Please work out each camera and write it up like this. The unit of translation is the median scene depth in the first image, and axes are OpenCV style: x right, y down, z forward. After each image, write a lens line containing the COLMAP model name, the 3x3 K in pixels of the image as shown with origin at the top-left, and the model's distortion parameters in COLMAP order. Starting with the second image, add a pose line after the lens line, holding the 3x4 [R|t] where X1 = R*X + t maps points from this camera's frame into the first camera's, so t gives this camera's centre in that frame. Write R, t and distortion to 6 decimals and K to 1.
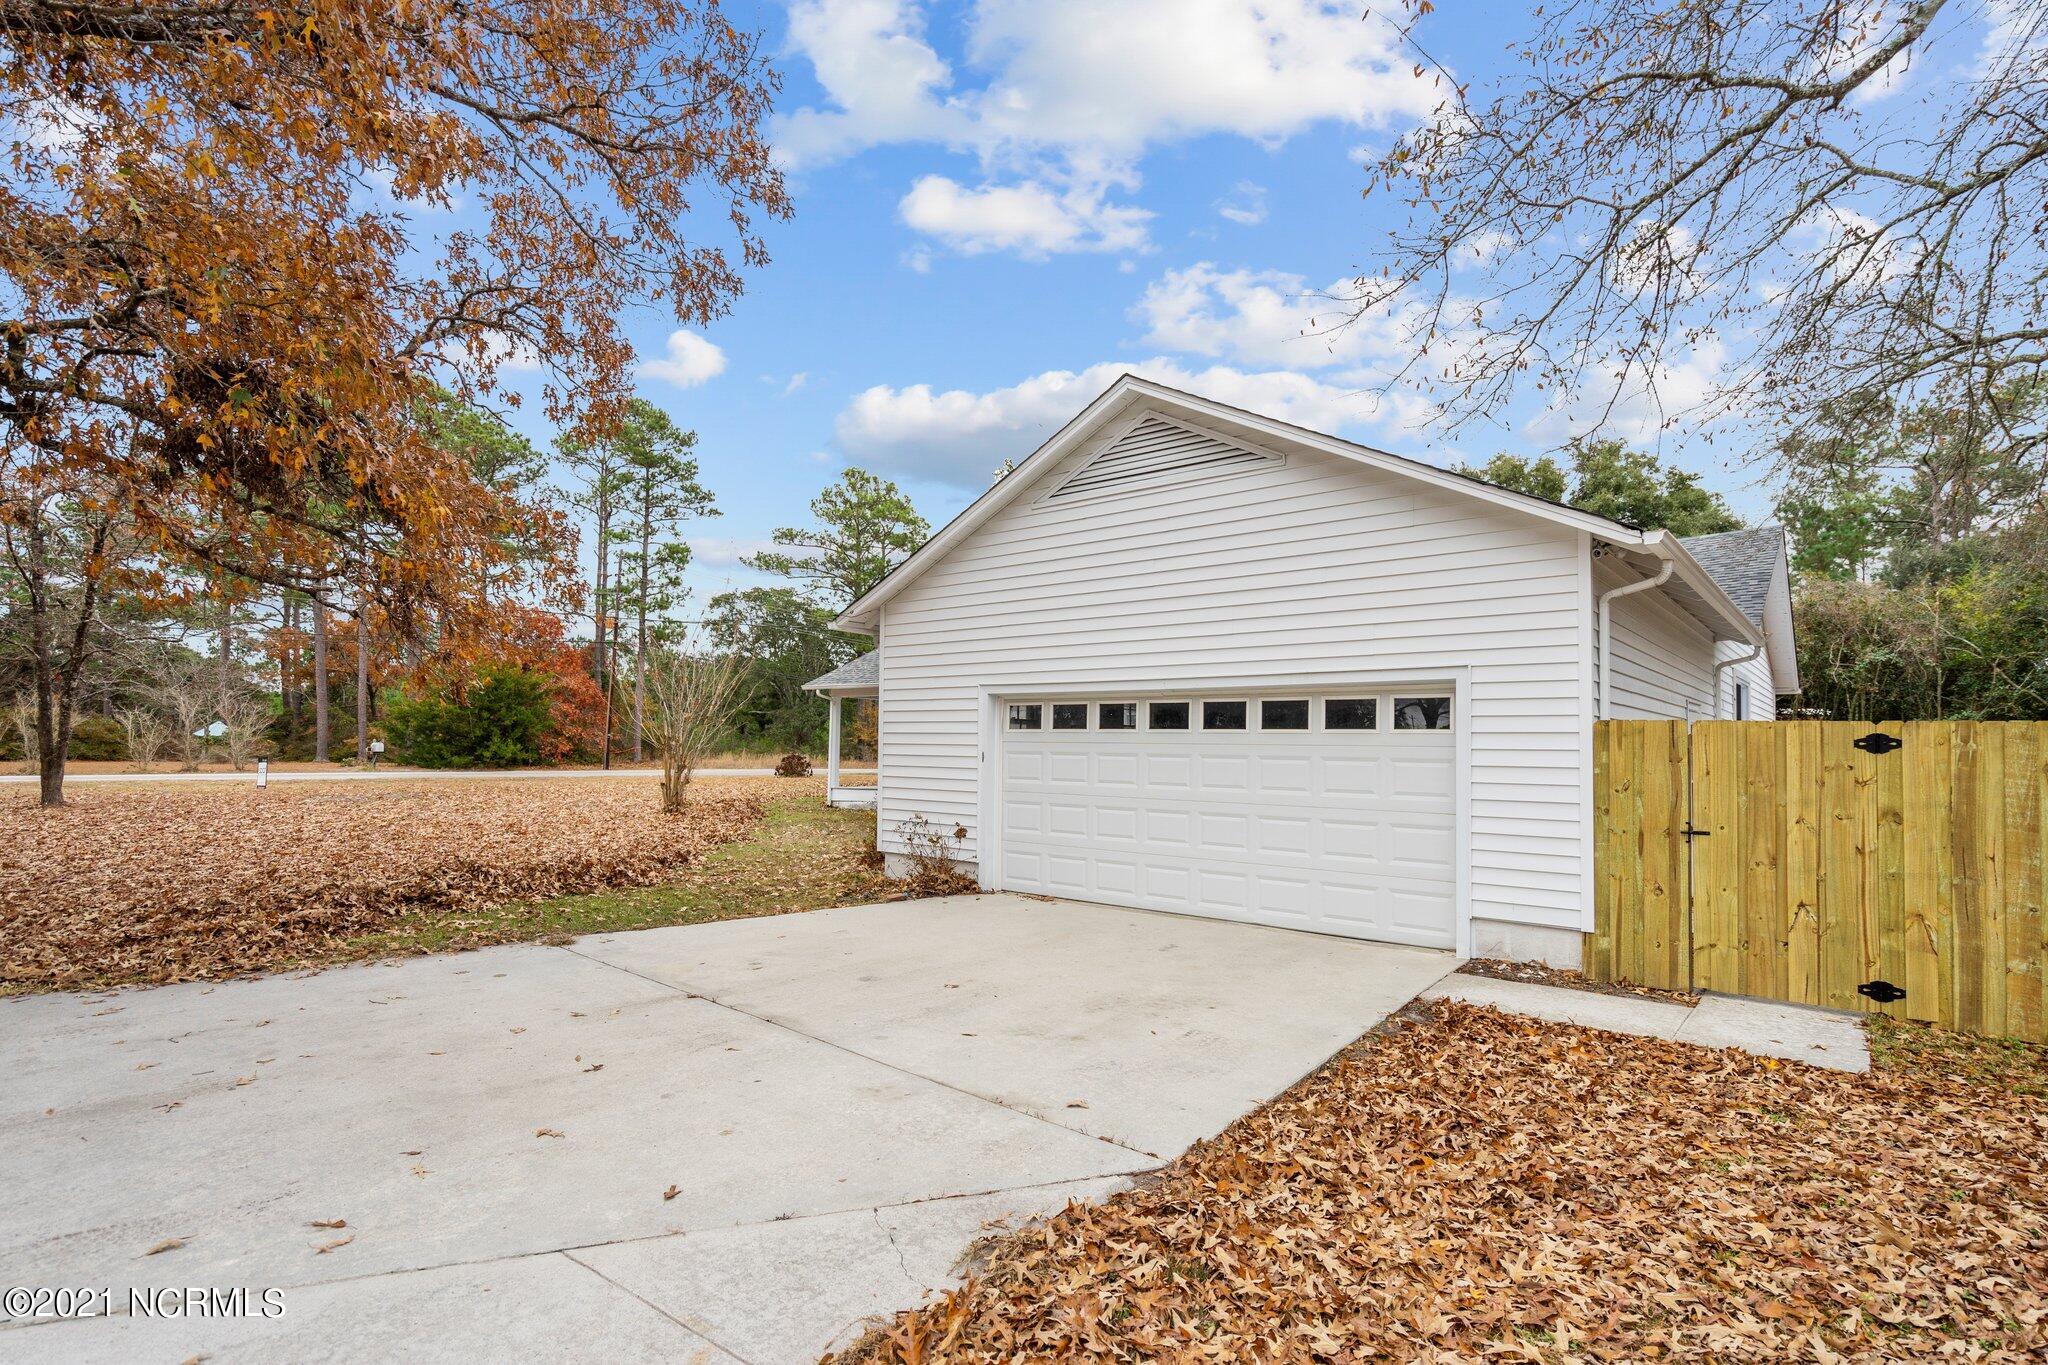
lens RADIAL K [[1015.2, 0, 1021.2], [0, 1015.2, 723.1], [0, 0, 1]] dist [0.000425, -0.000578]
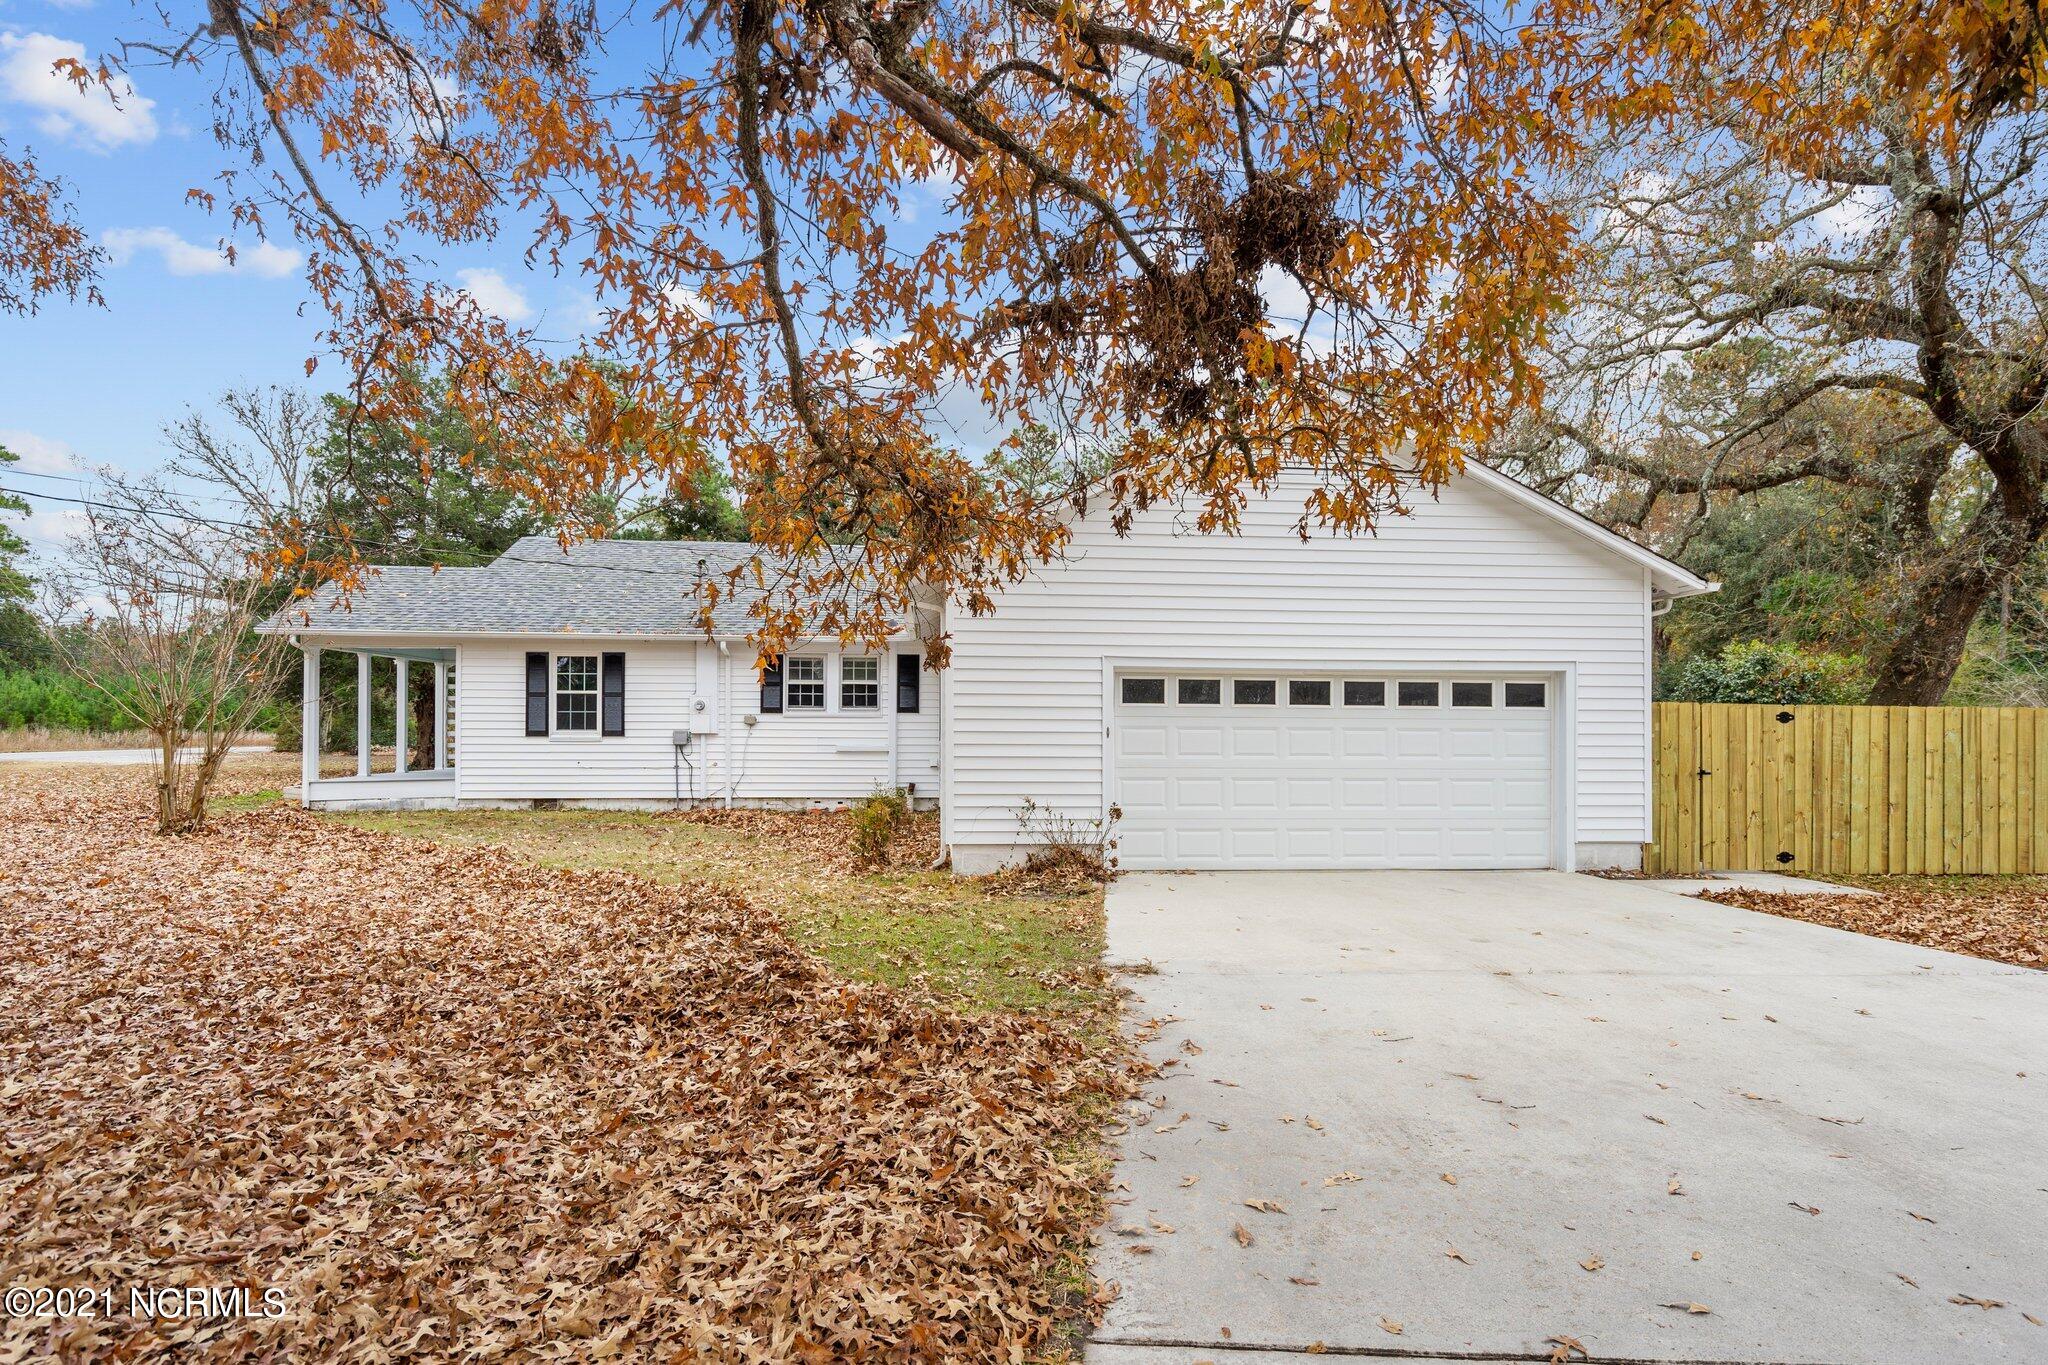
lens RADIAL K [[1102.8, 0, 1037.9], [0, 1102.8, 736.1], [0, 0, 1]] dist [0.015382, 0.000815]
pose [[0.706277, -0.017956, 0.707708, -1.245268], [-0.013295, 0.999166, 0.038619, -0.003939], [-0.707811, -0.036685, 0.705449, 0.486310]]
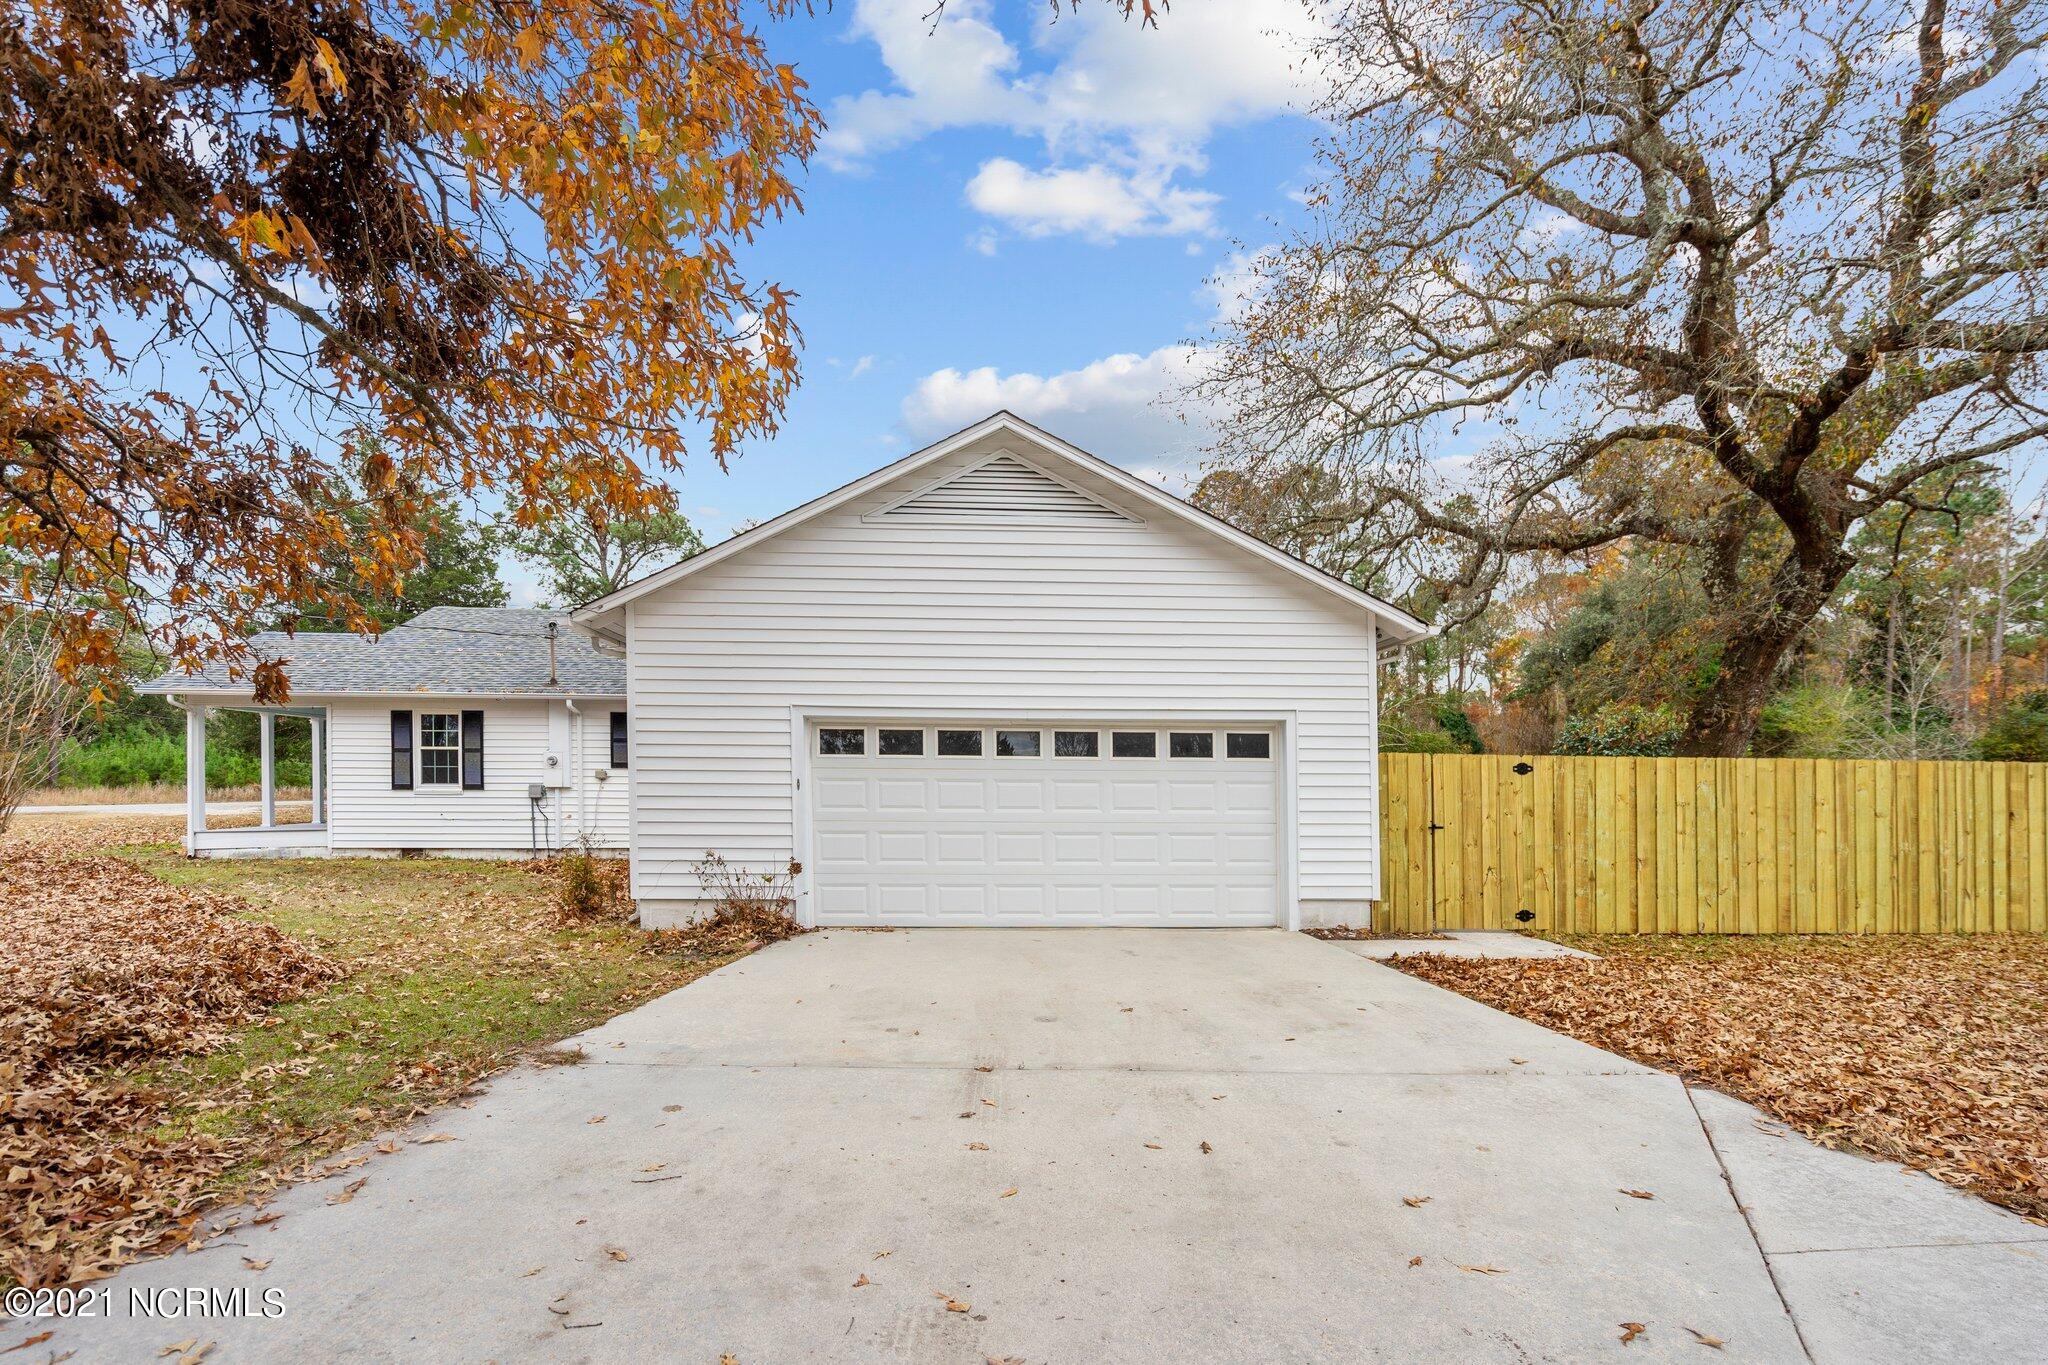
lens RADIAL K [[959.4, 0, 1014.2], [0, 959.4, 782.0], [0, 0, 1]] dist [-0.002873, 0.000341]
pose [[0.737248, -0.009730, 0.675553, -0.731840], [-0.012337, 0.999536, 0.027860, 0.007319], [-0.675510, -0.028874, 0.736785, 0.351822]]
